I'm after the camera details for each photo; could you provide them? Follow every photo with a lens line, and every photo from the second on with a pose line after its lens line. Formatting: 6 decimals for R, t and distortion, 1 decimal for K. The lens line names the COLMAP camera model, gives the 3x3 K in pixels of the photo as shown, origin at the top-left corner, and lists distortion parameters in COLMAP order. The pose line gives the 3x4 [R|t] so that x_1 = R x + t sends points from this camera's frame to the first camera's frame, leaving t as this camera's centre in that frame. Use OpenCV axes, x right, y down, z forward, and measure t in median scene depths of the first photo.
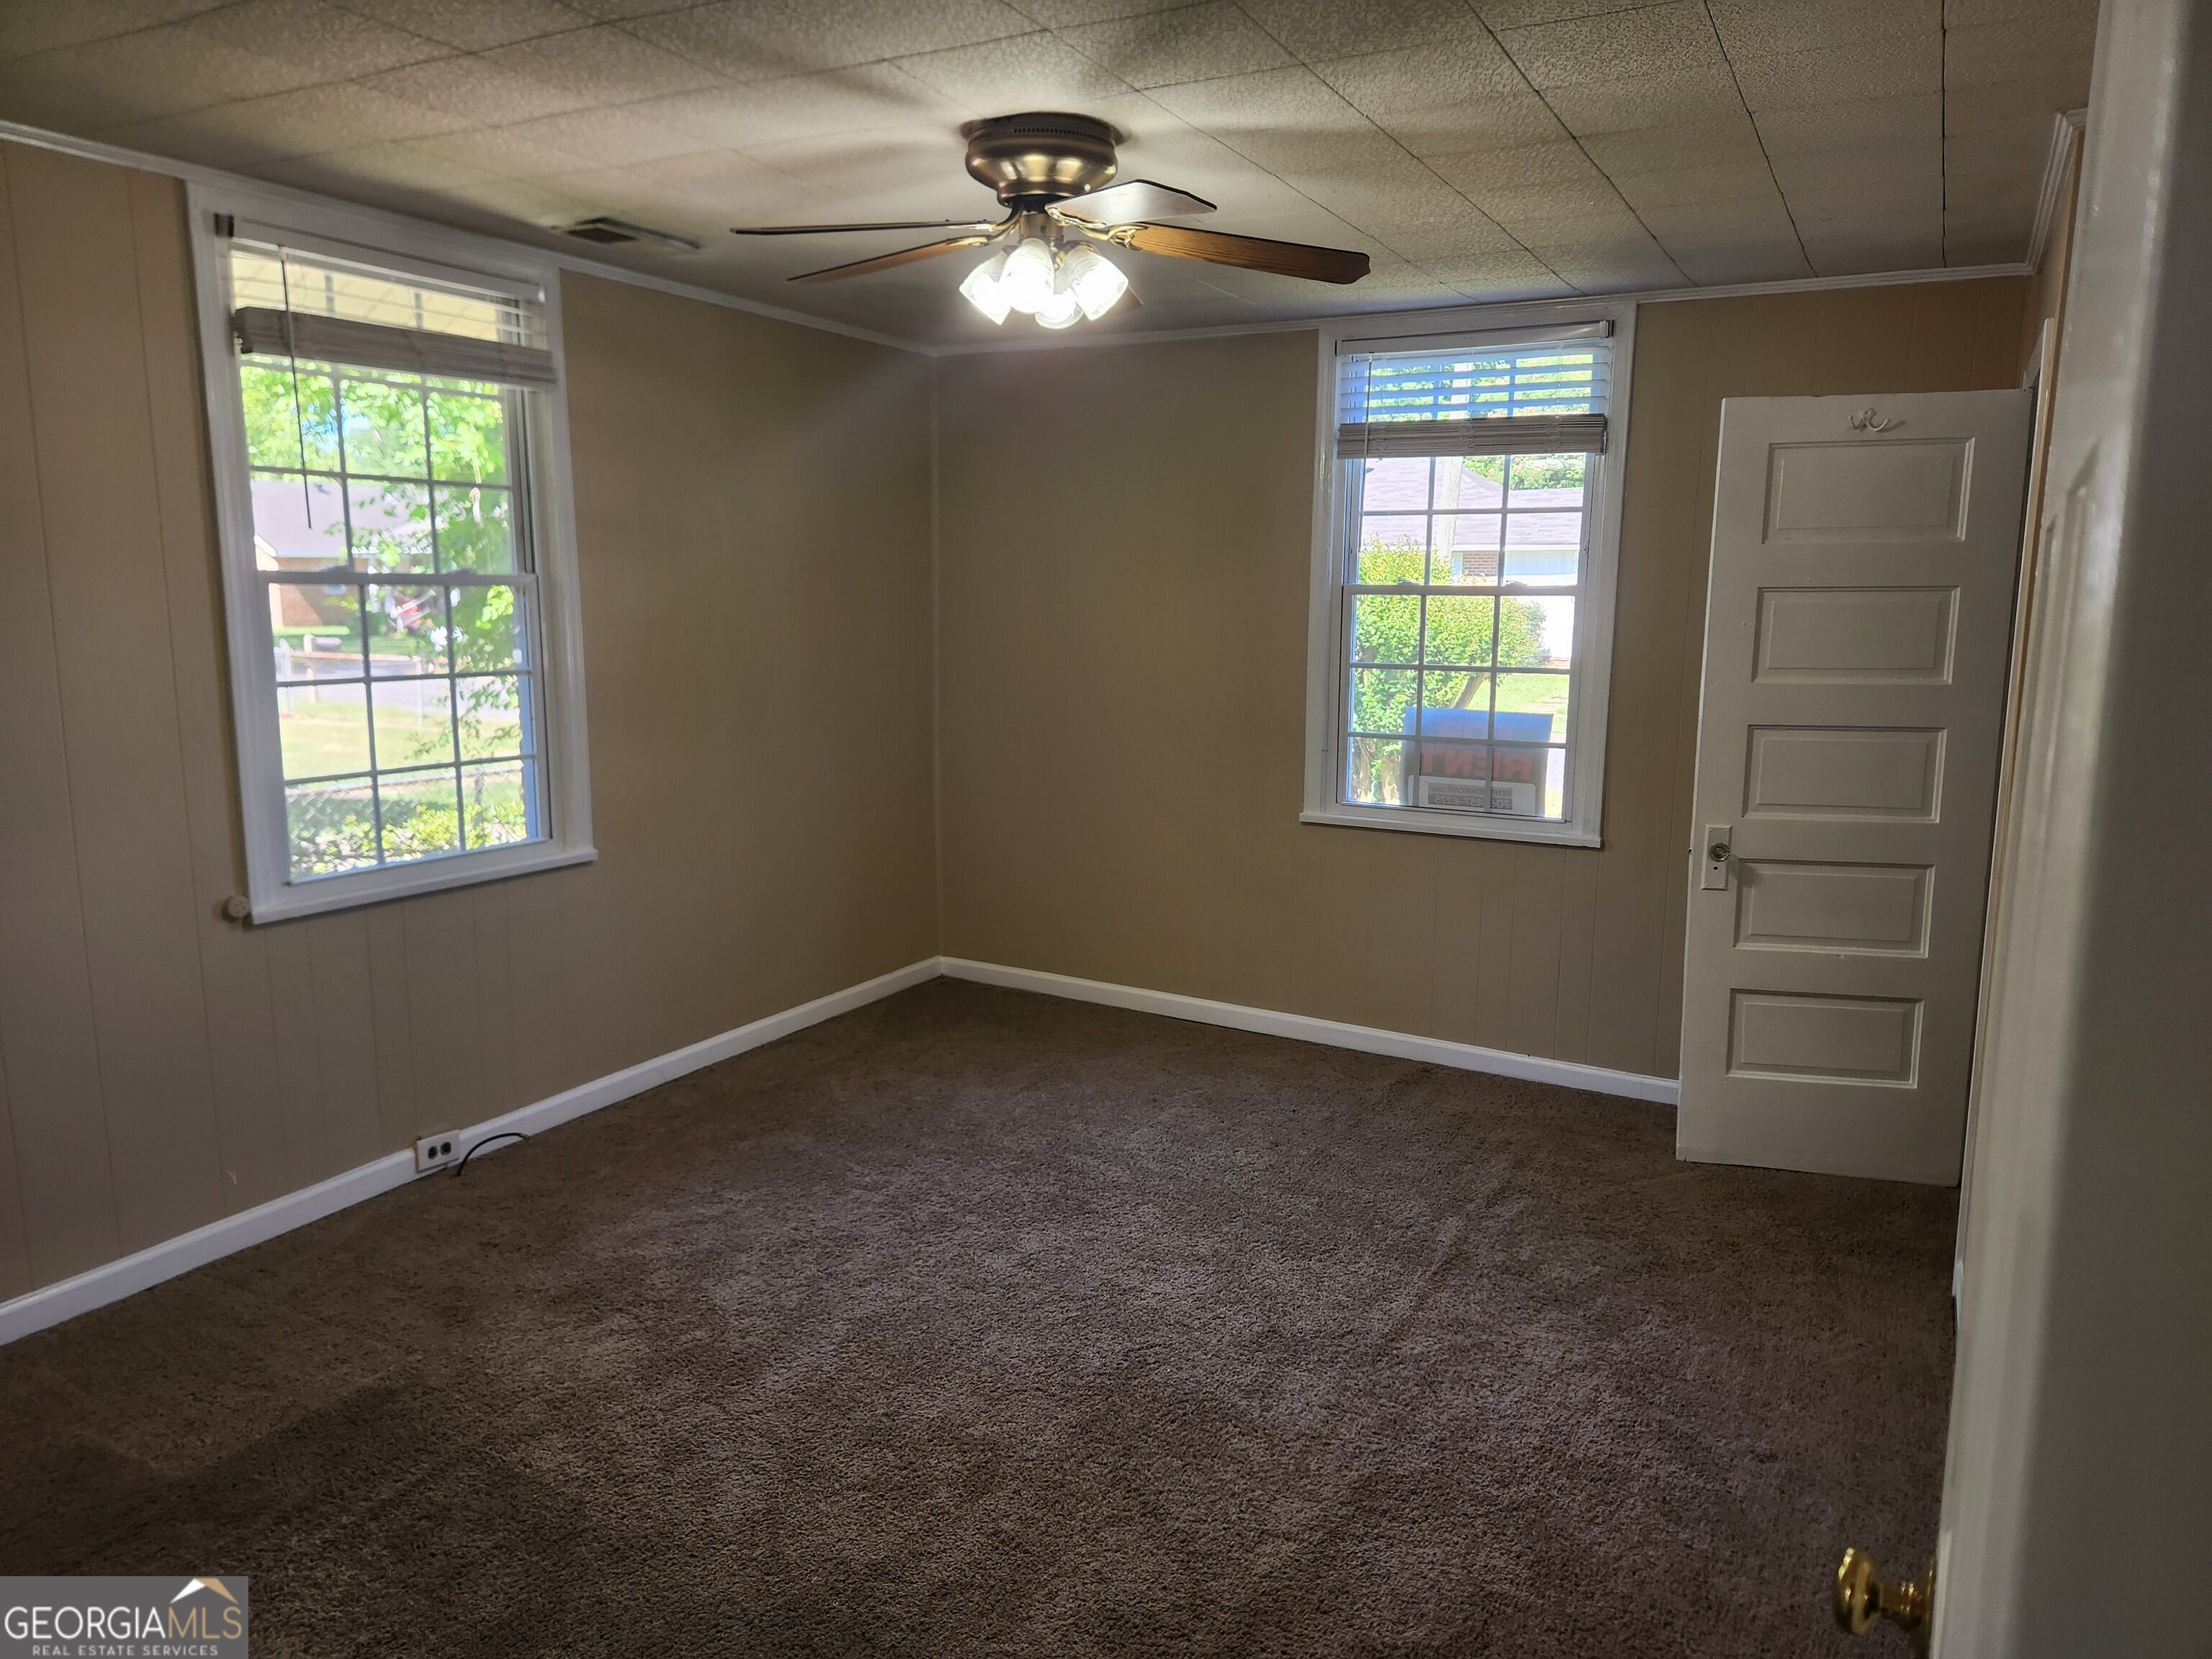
lens RADIAL K [[1477.7, 0, 1106.0], [0, 1477.7, 829.5], [0, 0, 1]] dist [-0.001438, -0.001831]
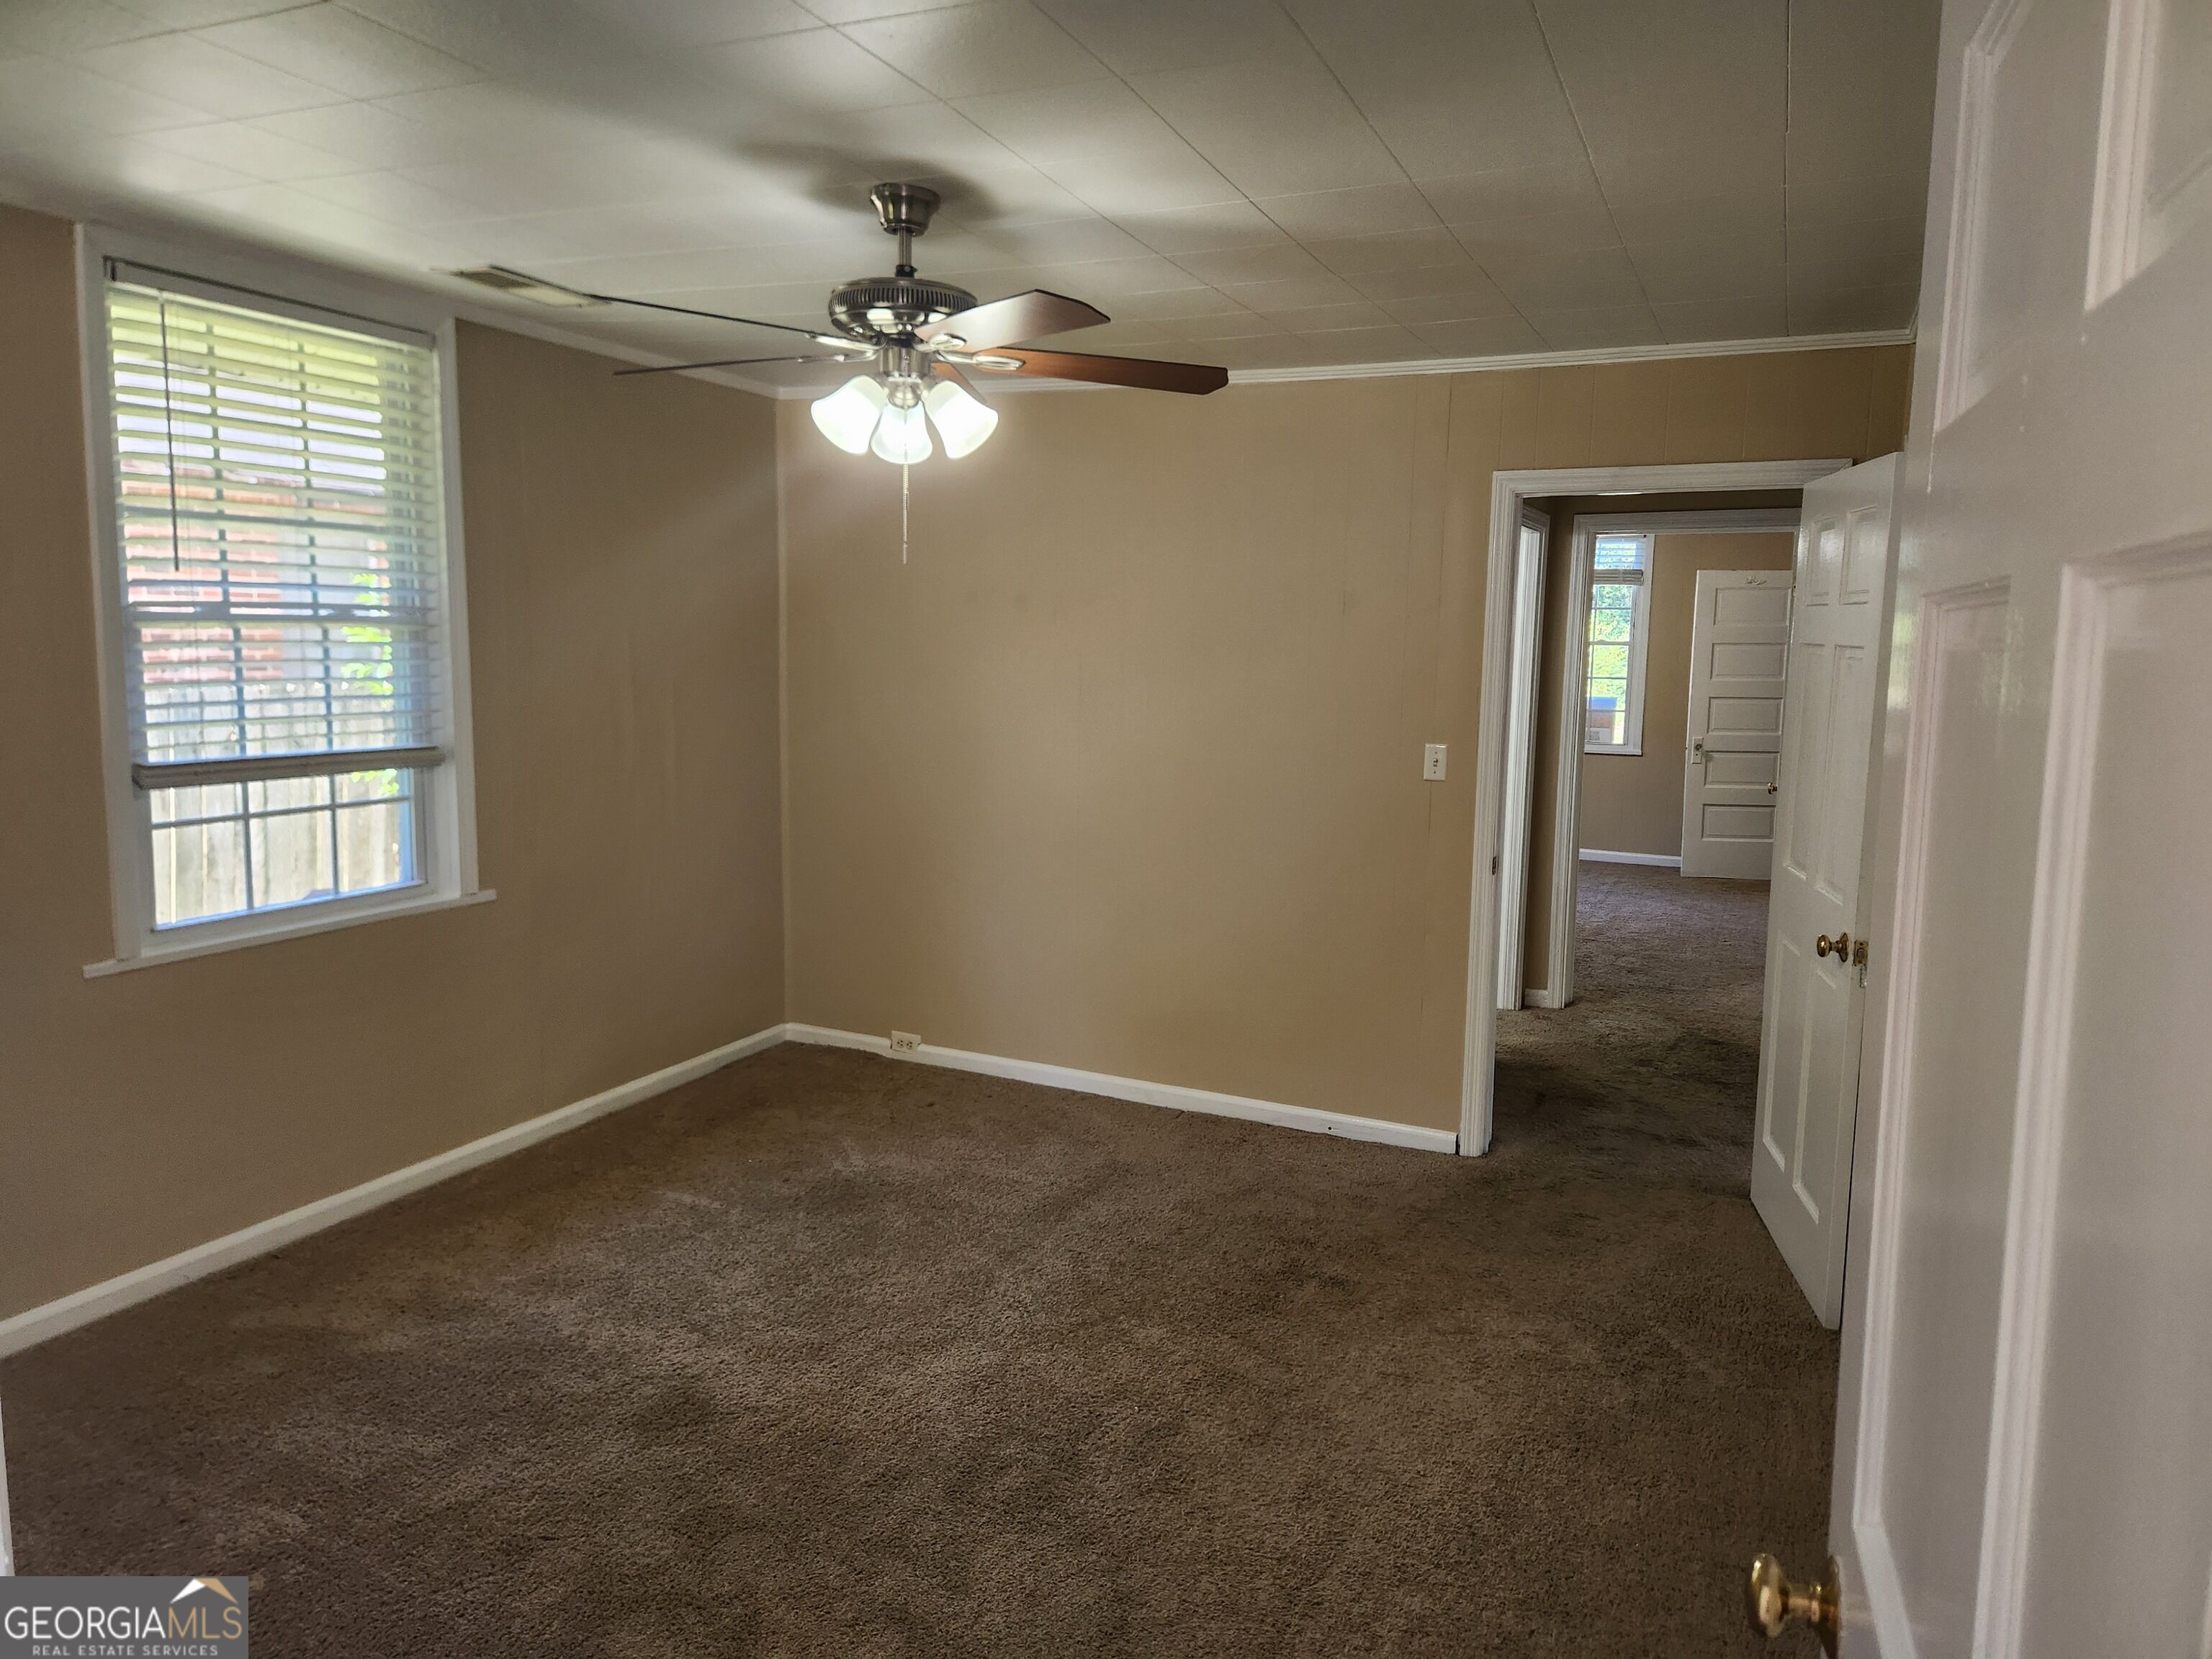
lens RADIAL K [[1477.7, 0, 1106.0], [0, 1477.7, 829.5], [0, 0, 1]] dist [-0.001438, -0.001831]
pose [[0.994755, -0.008649, 0.101925, -0.123326], [0.011782, 0.999475, -0.030183, 0.031863], [-0.101610, 0.031226, 0.994334, -0.203213]]
